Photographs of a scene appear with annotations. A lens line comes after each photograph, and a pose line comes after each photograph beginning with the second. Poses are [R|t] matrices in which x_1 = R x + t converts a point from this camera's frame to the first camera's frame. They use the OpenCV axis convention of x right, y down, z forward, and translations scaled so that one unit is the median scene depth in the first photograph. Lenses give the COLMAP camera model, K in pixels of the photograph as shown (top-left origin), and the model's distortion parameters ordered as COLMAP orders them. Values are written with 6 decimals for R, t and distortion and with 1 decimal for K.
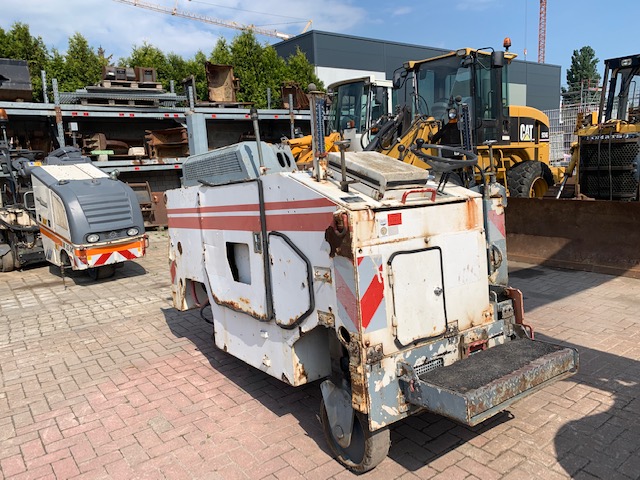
lens RADIAL K [[495.2, 0, 320.0], [0, 495.2, 240.0], [0, 0, 1]] dist [0.006330, -0.002214]
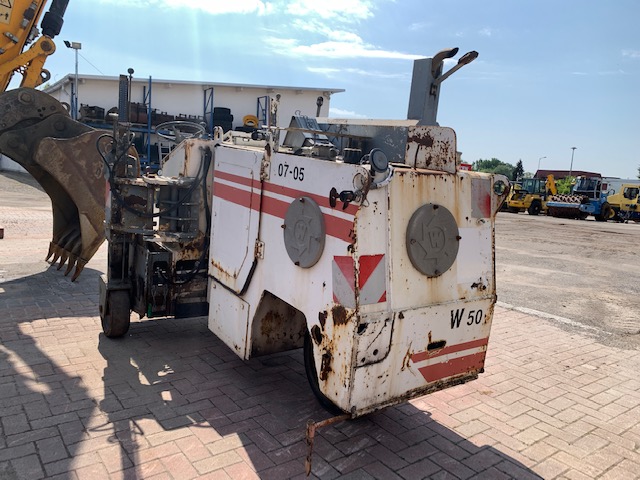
lens RADIAL K [[495.2, 0, 320.0], [0, 495.2, 240.0], [0, 0, 1]] dist [0.006330, -0.002214]
pose [[-0.999836, -0.018036, -0.001381, -0.109880], [-0.017687, 0.958837, 0.283407, -0.196583], [-0.003787, 0.283385, -0.958999, 1.691382]]
